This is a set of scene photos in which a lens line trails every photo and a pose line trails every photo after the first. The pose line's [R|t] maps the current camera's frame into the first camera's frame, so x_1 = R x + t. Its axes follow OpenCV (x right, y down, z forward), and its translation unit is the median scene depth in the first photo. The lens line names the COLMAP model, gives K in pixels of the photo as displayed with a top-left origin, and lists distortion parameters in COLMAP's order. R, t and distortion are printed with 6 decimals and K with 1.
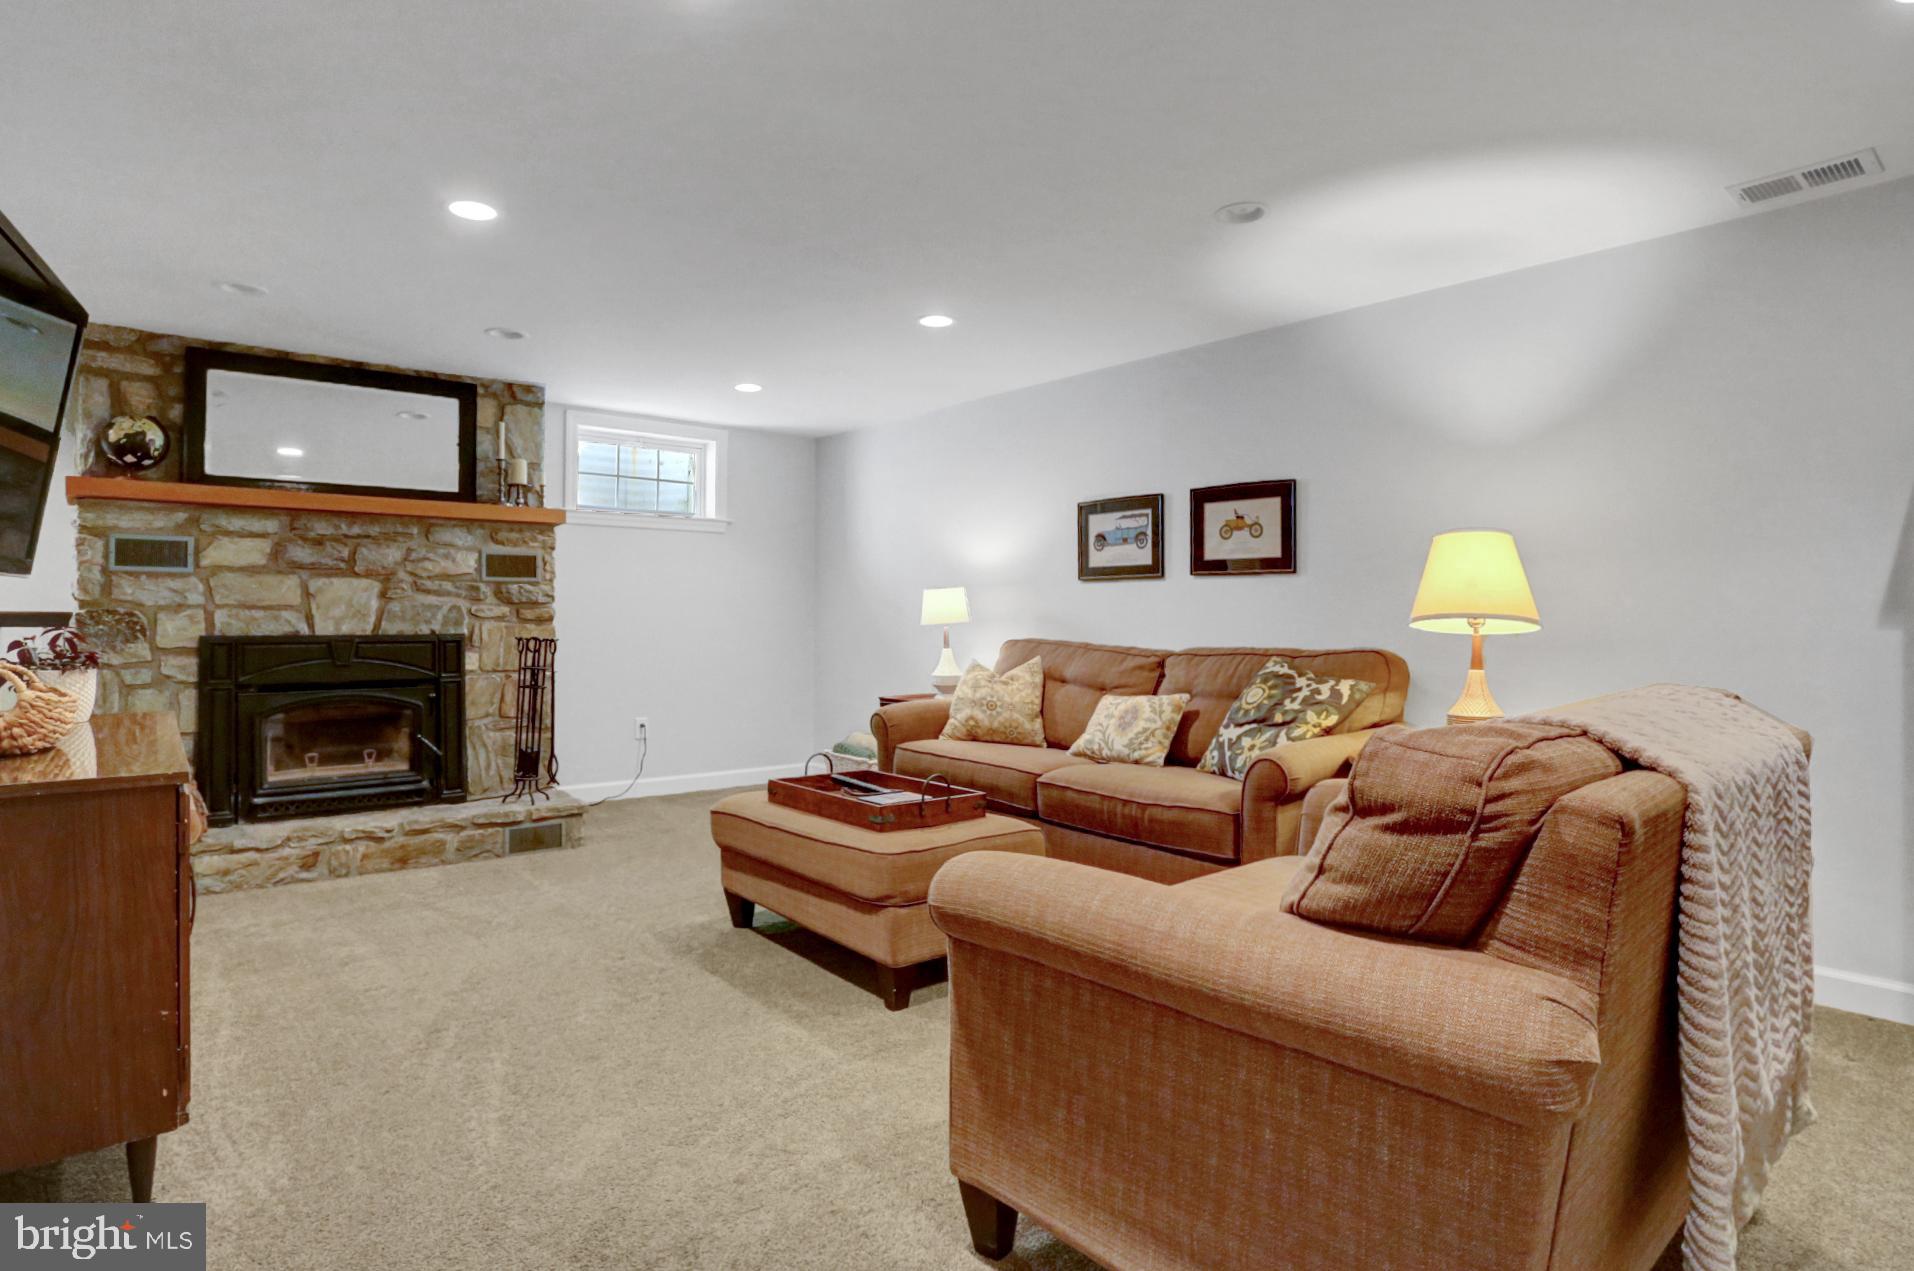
lens RADIAL K [[961.7, 0, 949.2], [0, 961.7, 620.7], [0, 0, 1]] dist [-0.083328, 0.035825]
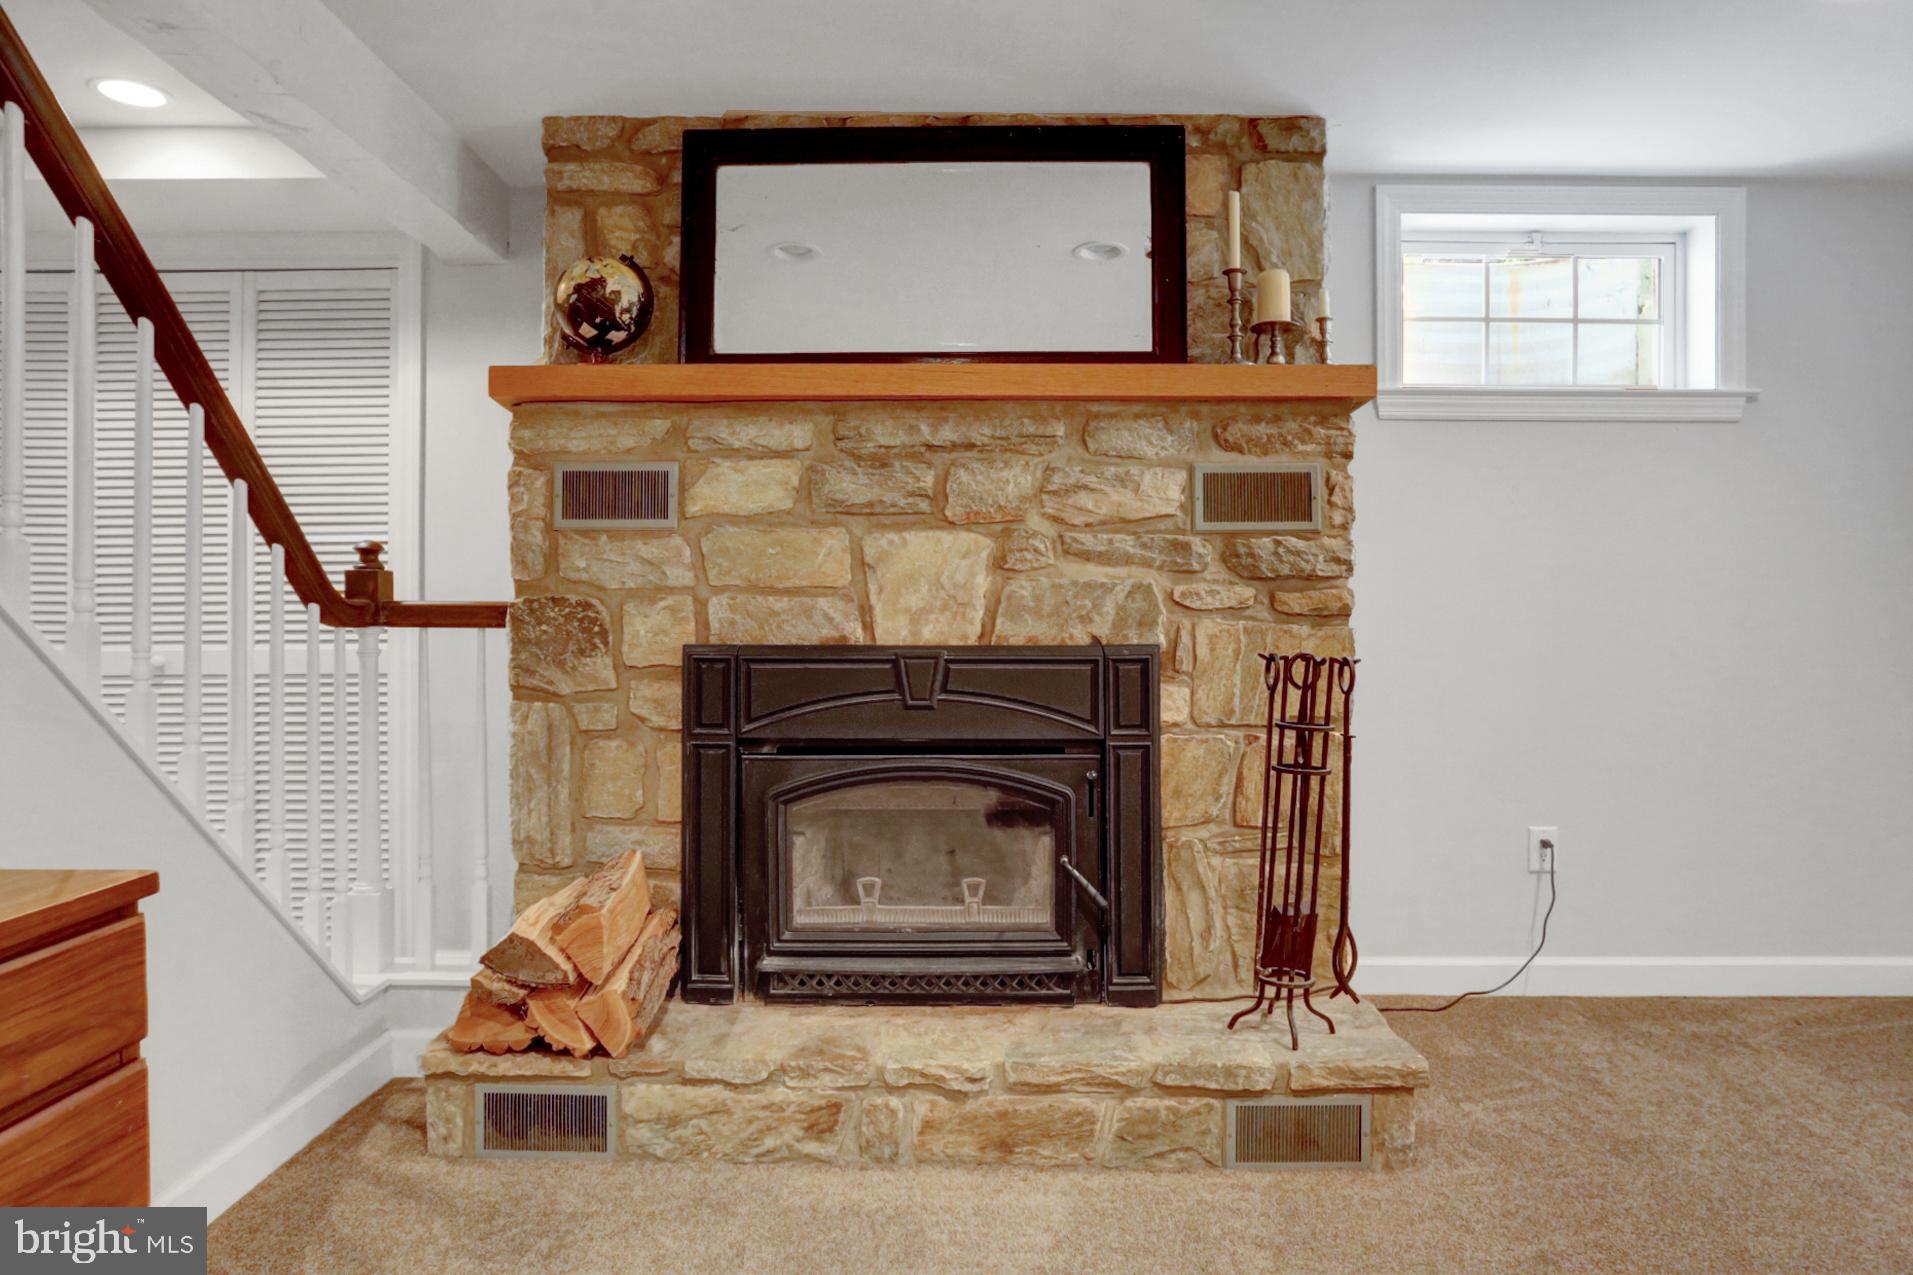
lens RADIAL K [[1127.5, 0, 951.5], [0, 1127.5, 626.6], [0, 0, 1]] dist [-0.045019, 0.001083]
pose [[0.727032, -0.002847, -0.686597, -0.222030], [0.000611, 0.999994, -0.003500, 0.007375], [0.686603, 0.002125, 0.727029, 0.565229]]
